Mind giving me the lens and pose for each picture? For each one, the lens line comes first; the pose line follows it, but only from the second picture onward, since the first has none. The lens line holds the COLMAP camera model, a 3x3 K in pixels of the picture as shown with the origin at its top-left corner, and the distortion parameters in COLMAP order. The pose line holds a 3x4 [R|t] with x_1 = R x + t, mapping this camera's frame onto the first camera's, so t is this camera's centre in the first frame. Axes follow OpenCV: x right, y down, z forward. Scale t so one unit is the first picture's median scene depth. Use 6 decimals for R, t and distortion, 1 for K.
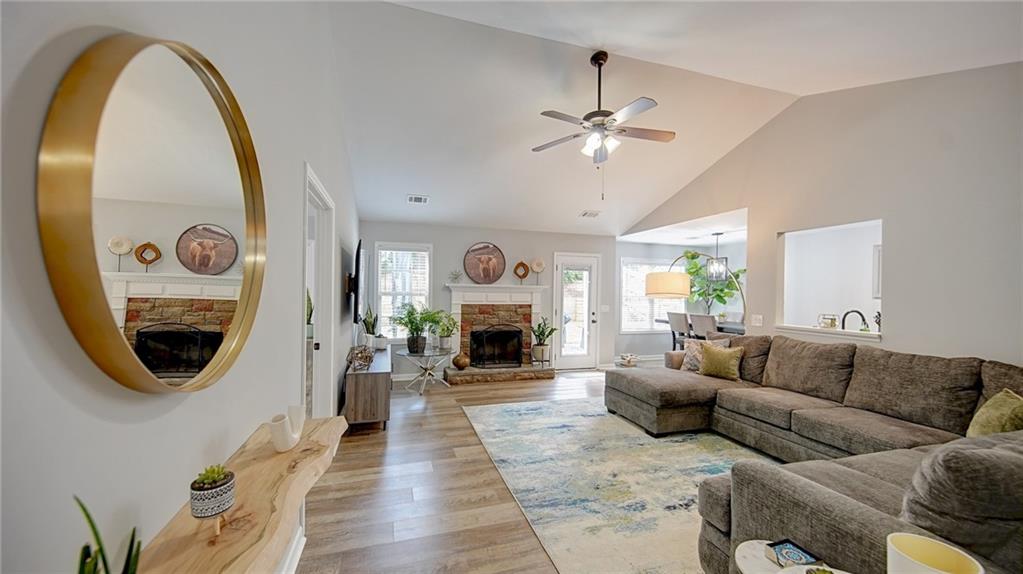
lens RADIAL K [[358.5, 0, 497.8], [0, 358.5, 289.7], [0, 0, 1]] dist [0.009679, -0.006185]
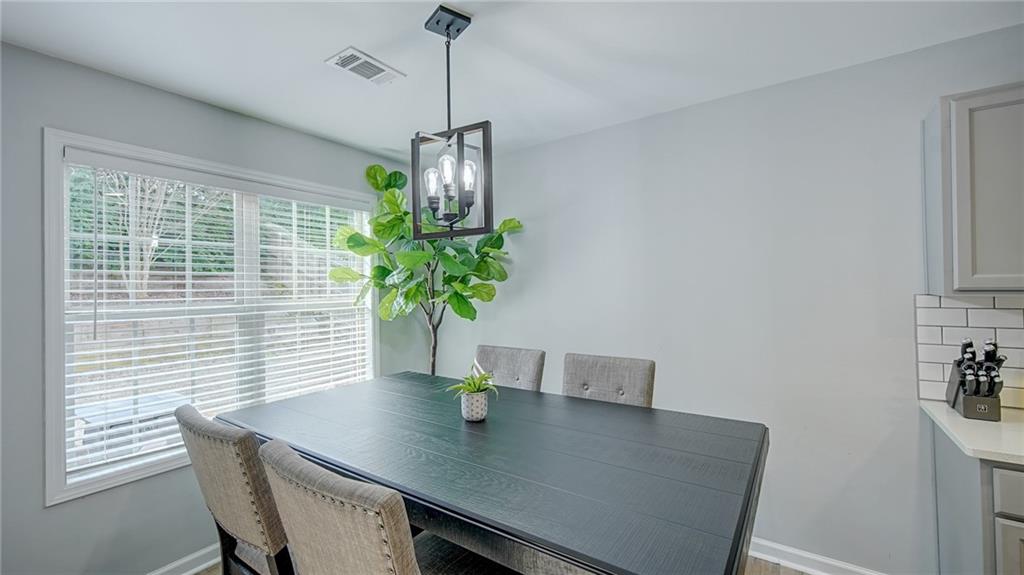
lens RADIAL K [[418.1, 0, 512.0], [0, 418.1, 287.5], [0, 0, 1]] dist [-0.000081, 0.000019]
pose [[0.773673, -0.028168, 0.632959, 0.507970], [0.026285, 0.999578, 0.012356, 0.006646], [-0.633040, 0.007078, 0.774087, 0.832397]]
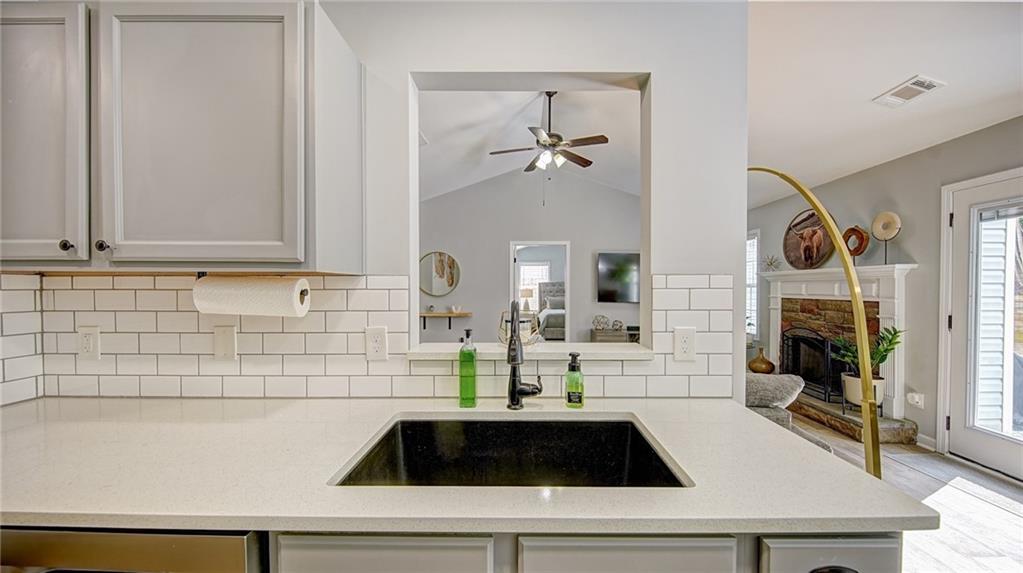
lens RADIAL K [[343.4, 0, 521.4], [0, 343.4, 291.5], [0, 0, 1]] dist [-0.000132, -0.000033]
pose [[-0.286442, -0.003004, -0.958093, 0.779432], [-0.000661, 0.999995, -0.002938, 0.029864], [0.958097, -0.000208, -0.286443, 0.671600]]
